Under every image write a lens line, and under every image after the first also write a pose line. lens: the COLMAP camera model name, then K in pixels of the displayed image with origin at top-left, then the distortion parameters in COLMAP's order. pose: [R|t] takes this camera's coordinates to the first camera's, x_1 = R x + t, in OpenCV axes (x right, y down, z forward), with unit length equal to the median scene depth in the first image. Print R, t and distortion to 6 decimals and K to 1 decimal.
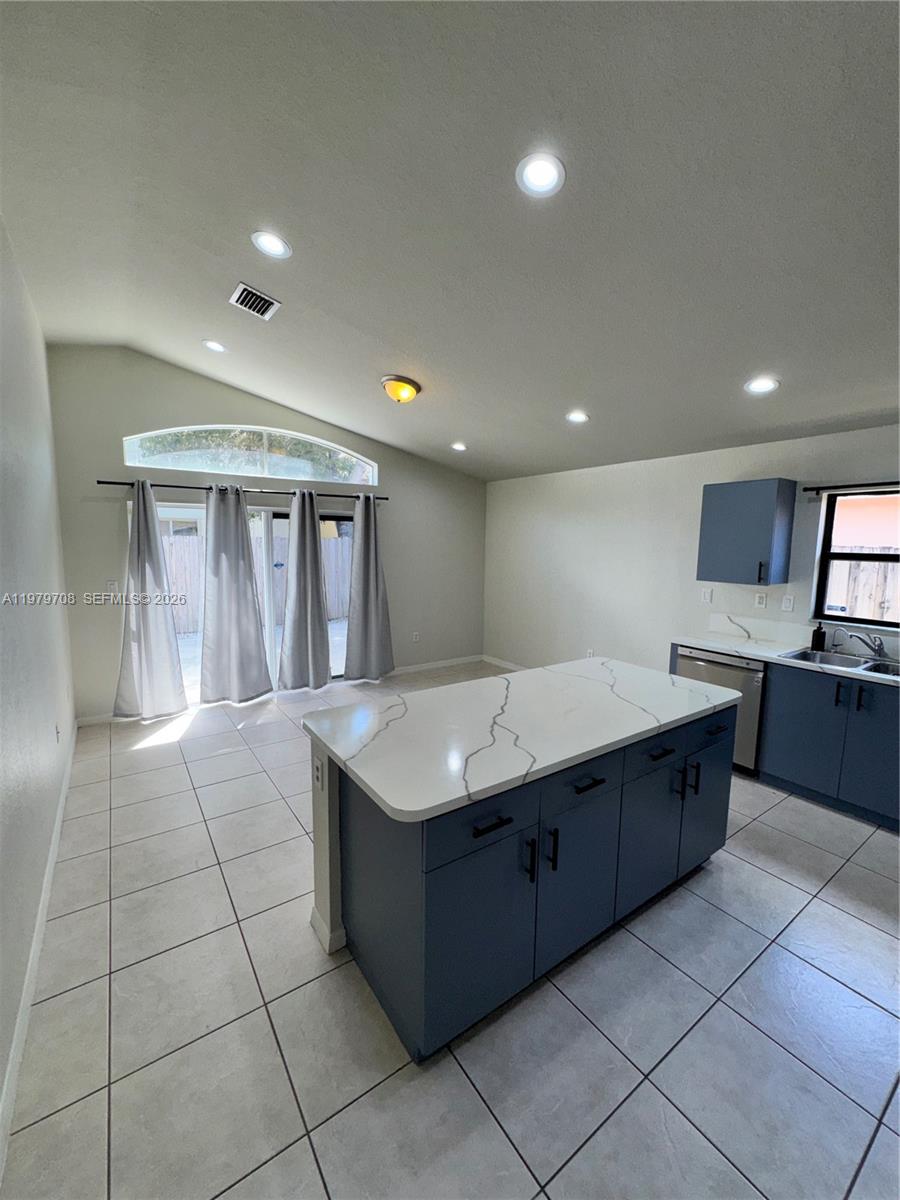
lens RADIAL K [[482.5, 0, 450.0], [0, 482.5, 600.0], [0, 0, 1]] dist [-0.006452, -0.000358]
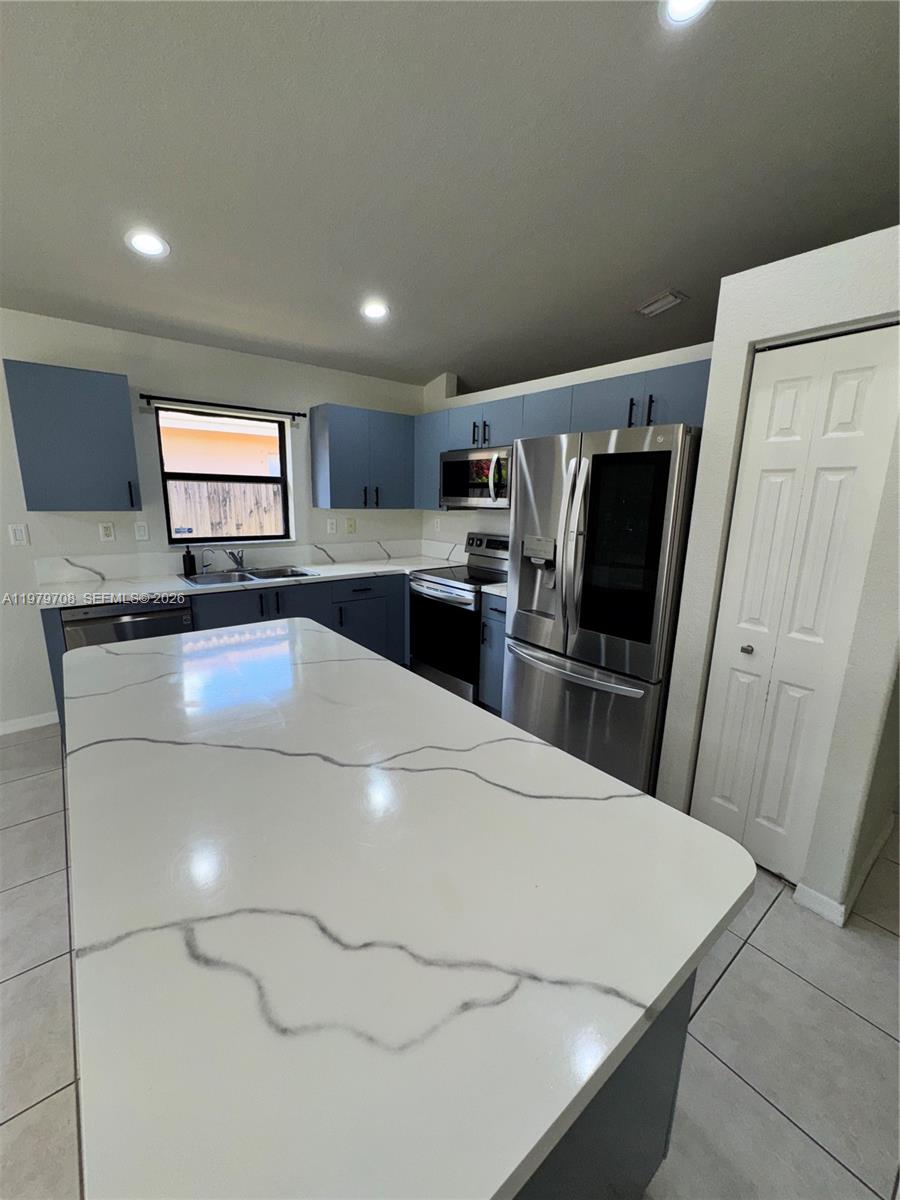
lens RADIAL K [[482.5, 0, 450.0], [0, 482.5, 600.0], [0, 0, 1]] dist [-0.006452, -0.000358]
pose [[-0.071430, -0.224341, 0.971889, -0.226911], [0.097330, 0.968161, 0.230634, -0.020167], [-0.992686, 0.111068, -0.047320, 0.536463]]
